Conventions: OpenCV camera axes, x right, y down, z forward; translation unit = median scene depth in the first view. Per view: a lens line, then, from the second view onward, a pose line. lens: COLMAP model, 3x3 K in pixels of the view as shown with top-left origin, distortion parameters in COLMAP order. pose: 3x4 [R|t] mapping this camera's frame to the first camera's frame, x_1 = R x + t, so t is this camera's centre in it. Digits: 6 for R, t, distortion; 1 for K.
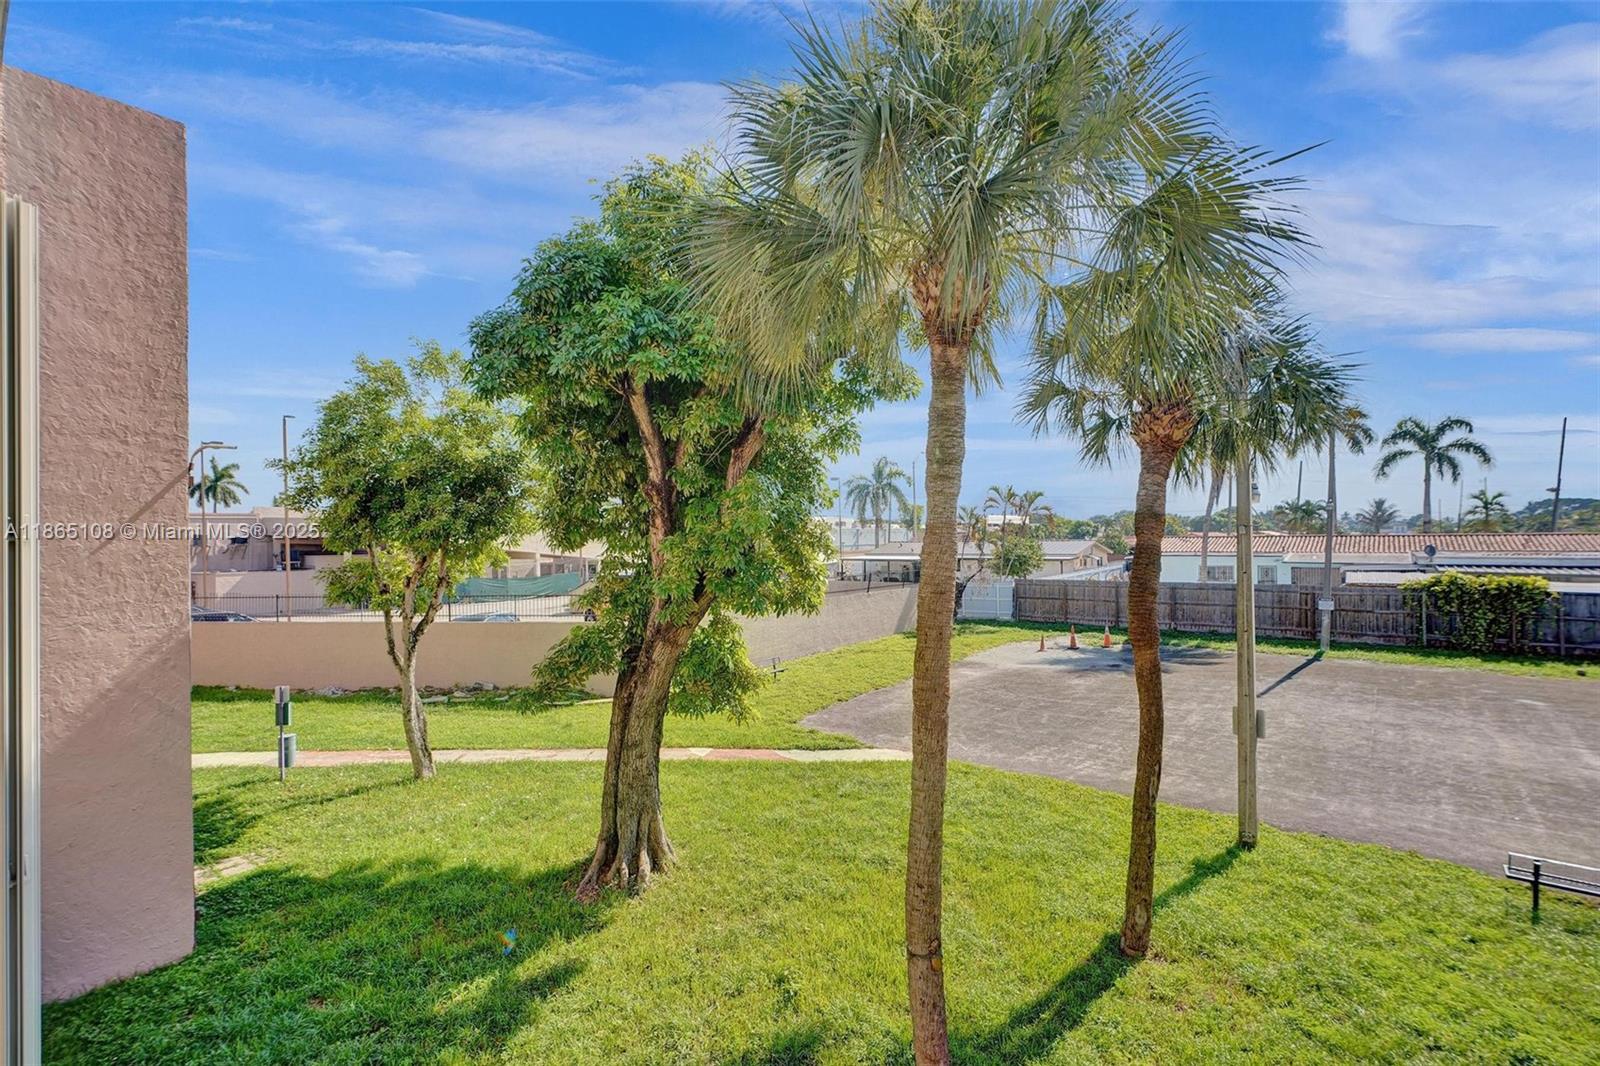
lens RADIAL K [[724.0, 0, 804.9], [0, 724.0, 541.6], [0, 0, 1]] dist [-0.011017, 0.005560]
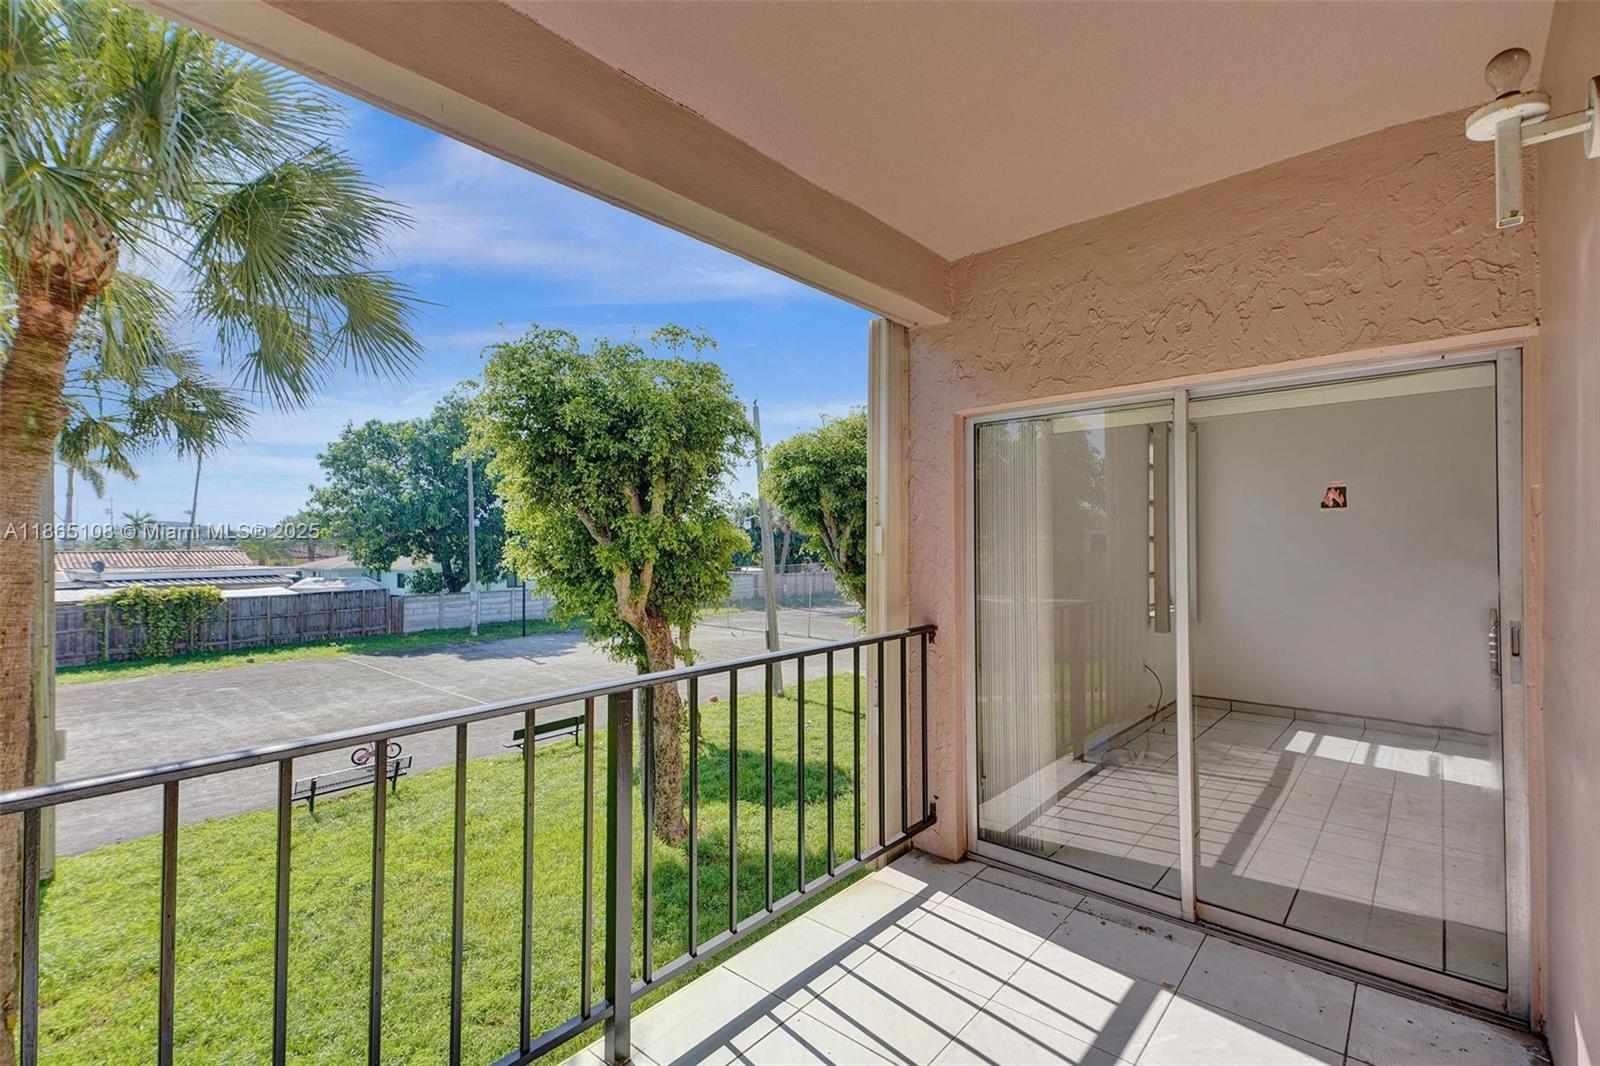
lens RADIAL K [[701.8, 0, 800.0], [0, 701.8, 533.0], [0, 0, 1]] dist [0.043295, -0.014692]
pose [[0.040049, 0.025580, 0.998870, -0.102814], [0.013689, 0.999564, -0.026146, 0.006846], [-0.999104, 0.014721, 0.039681, 0.002866]]
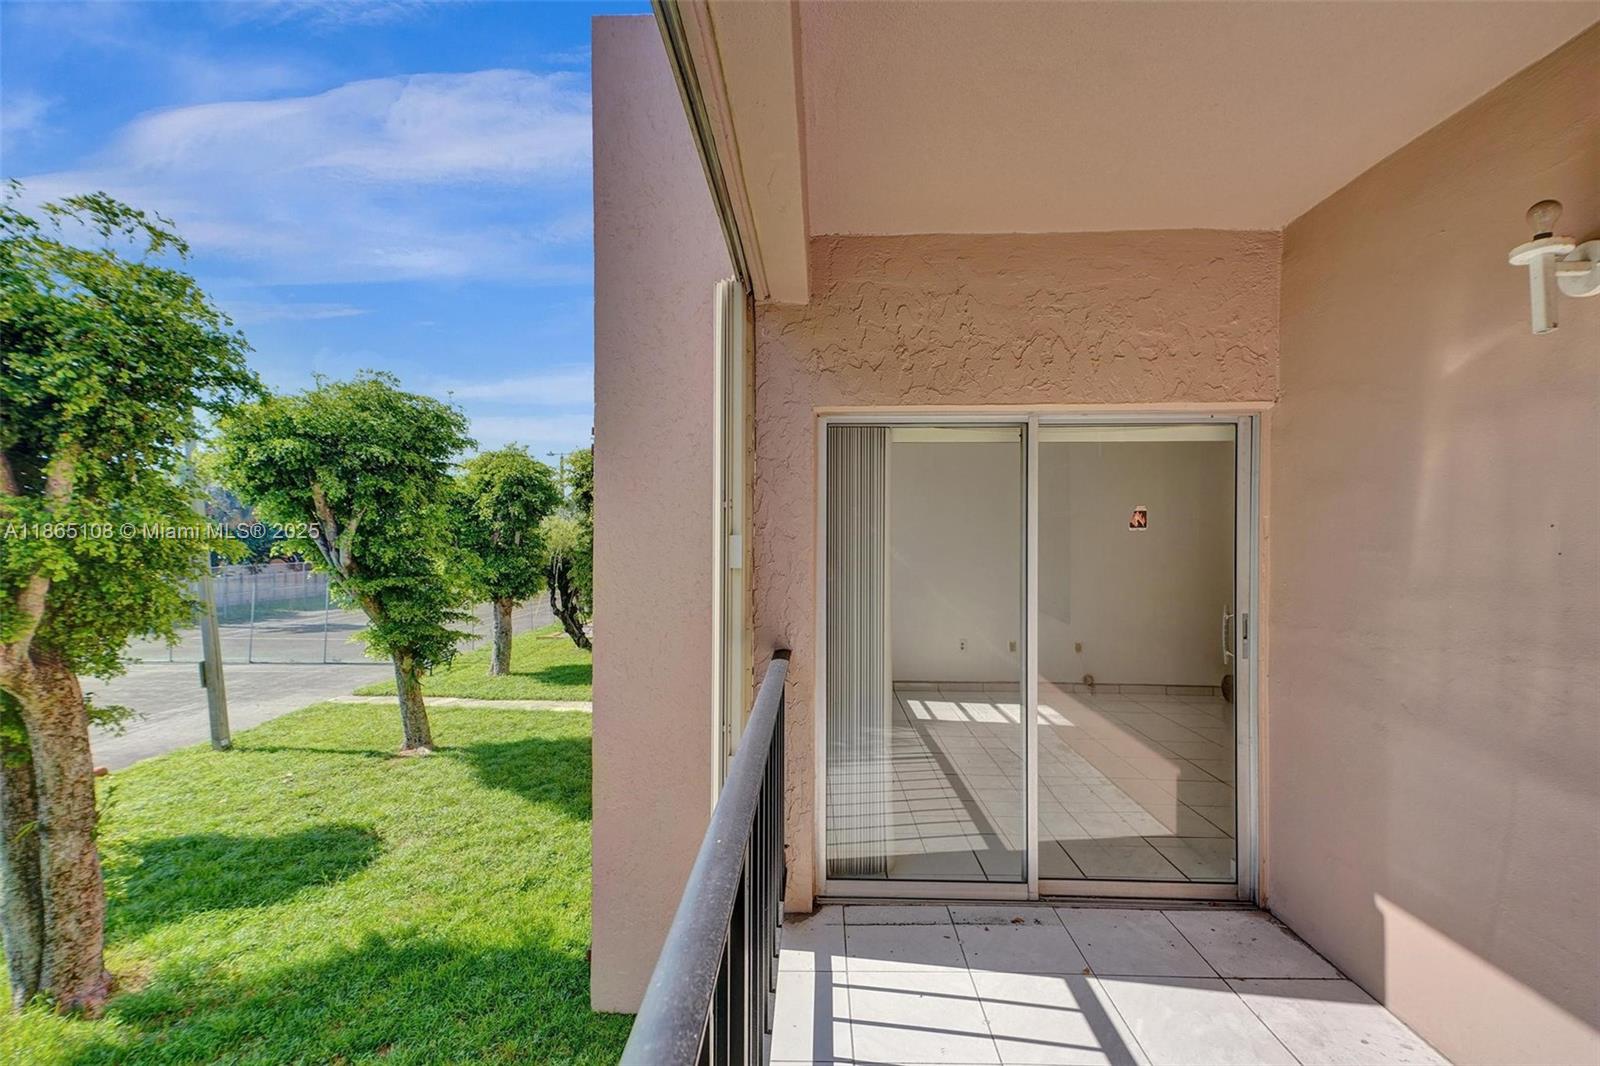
lens RADIAL K [[705.7, 0, 793.7], [0, 705.7, 538.7], [0, 0, 1]] dist [0.043132, -0.016070]
pose [[-0.605960, 0.009934, 0.795433, -0.069516], [0.014886, 0.999889, -0.001147, 0.003662], [-0.795356, 0.011146, -0.606040, 0.043208]]
